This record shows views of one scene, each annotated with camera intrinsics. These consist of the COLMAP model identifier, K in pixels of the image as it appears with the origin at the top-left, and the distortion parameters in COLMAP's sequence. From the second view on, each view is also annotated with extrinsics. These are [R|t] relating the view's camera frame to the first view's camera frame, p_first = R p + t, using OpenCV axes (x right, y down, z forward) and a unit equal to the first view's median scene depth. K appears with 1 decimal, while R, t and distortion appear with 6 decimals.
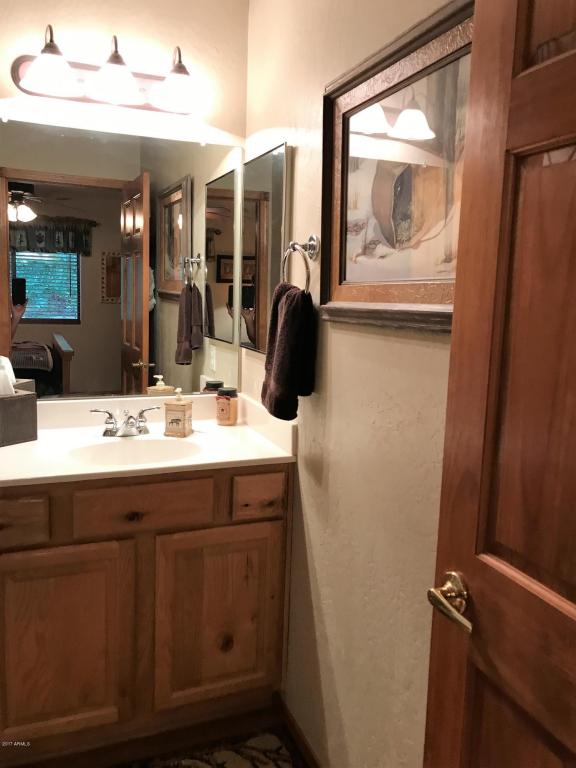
lens RADIAL K [[625.3, 0, 283.3], [0, 625.3, 377.9], [0, 0, 1]] dist [0.037481, -0.028091]
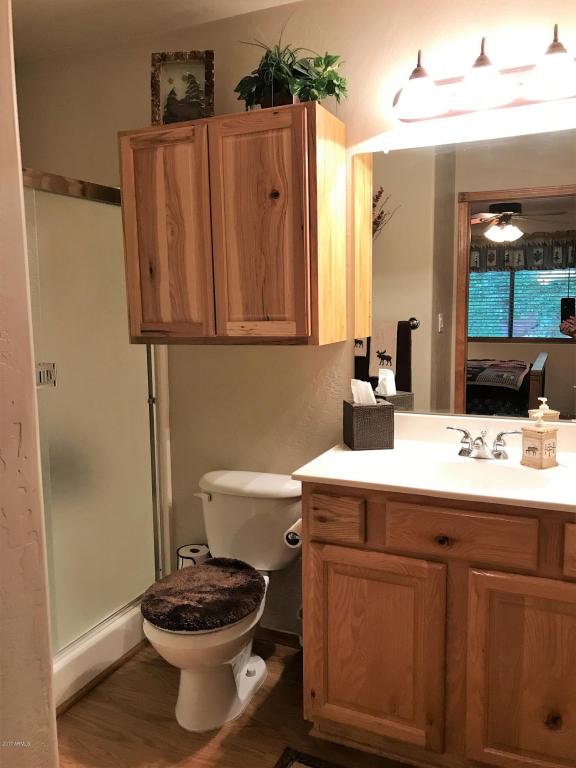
lens RADIAL K [[625.3, 0, 283.2], [0, 625.3, 389.6], [0, 0, 1]] dist [0.037481, -0.028091]
pose [[0.684605, 0.059721, -0.726464, 0.228922], [-0.069260, 0.997458, 0.016729, -0.005679], [0.725617, 0.038862, 0.687001, 0.131911]]
